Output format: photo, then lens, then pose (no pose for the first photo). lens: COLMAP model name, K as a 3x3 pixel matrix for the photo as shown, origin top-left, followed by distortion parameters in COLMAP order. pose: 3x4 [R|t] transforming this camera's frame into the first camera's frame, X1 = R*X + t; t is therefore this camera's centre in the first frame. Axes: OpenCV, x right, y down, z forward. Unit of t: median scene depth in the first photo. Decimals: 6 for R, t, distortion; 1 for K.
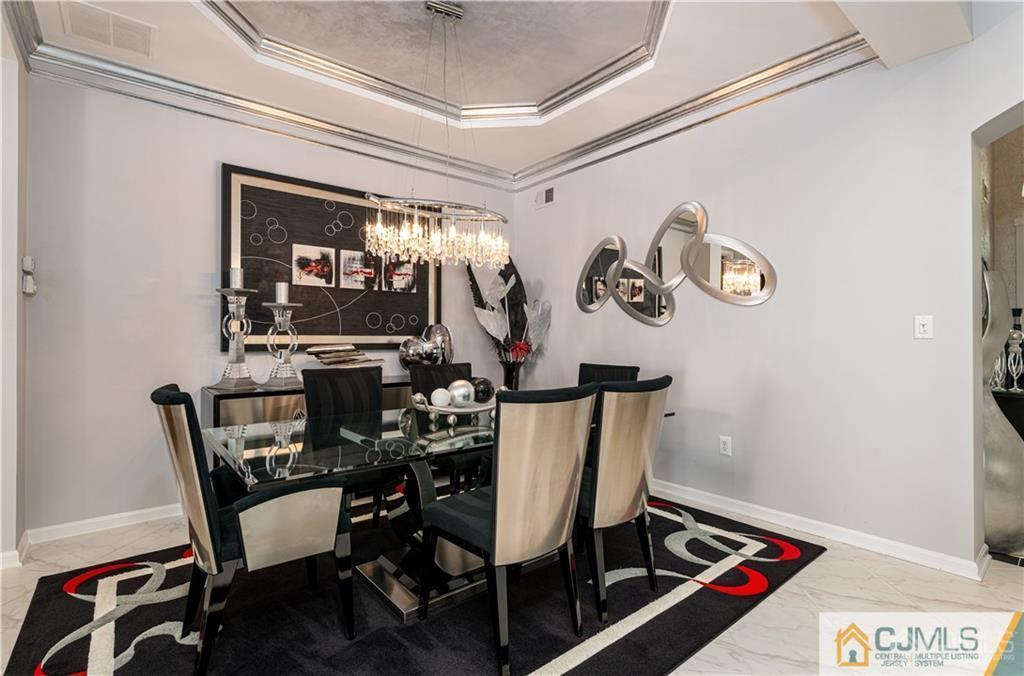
lens RADIAL K [[490.2, 0, 515.3], [0, 490.2, 335.6], [0, 0, 1]] dist [0.000161, -0.000055]
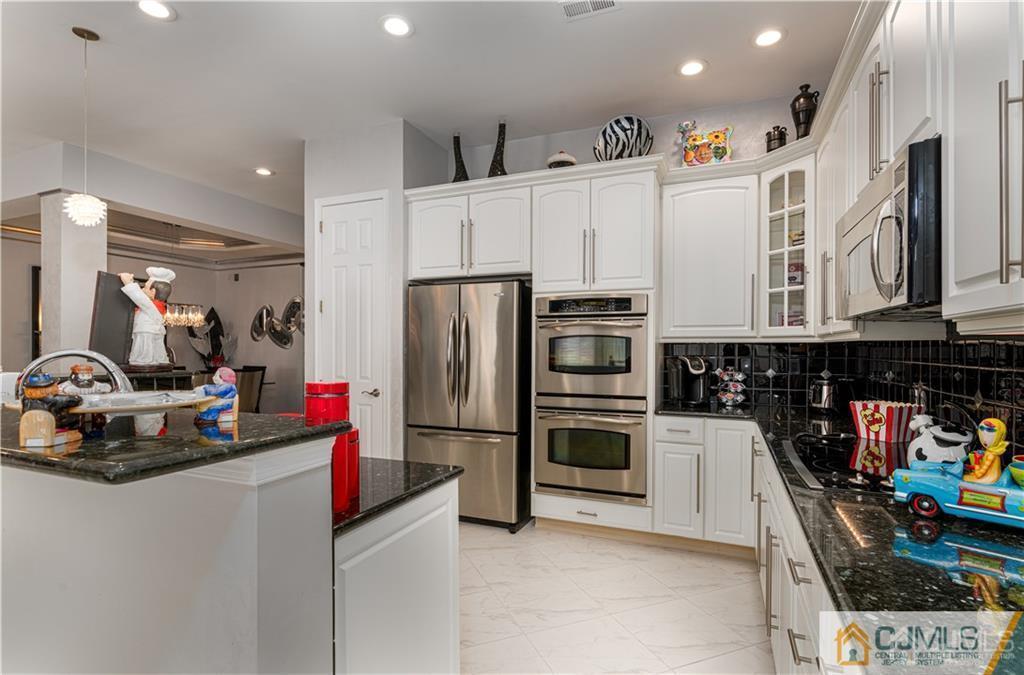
lens RADIAL K [[490.2, 0, 512.8], [0, 490.2, 345.7], [0, 0, 1]] dist [0.000161, -0.000055]
pose [[0.874813, 0.002851, 0.484452, 0.090054], [-0.001343, 0.999993, -0.003459, -0.022044], [-0.484458, 0.002376, 0.874811, -1.206465]]
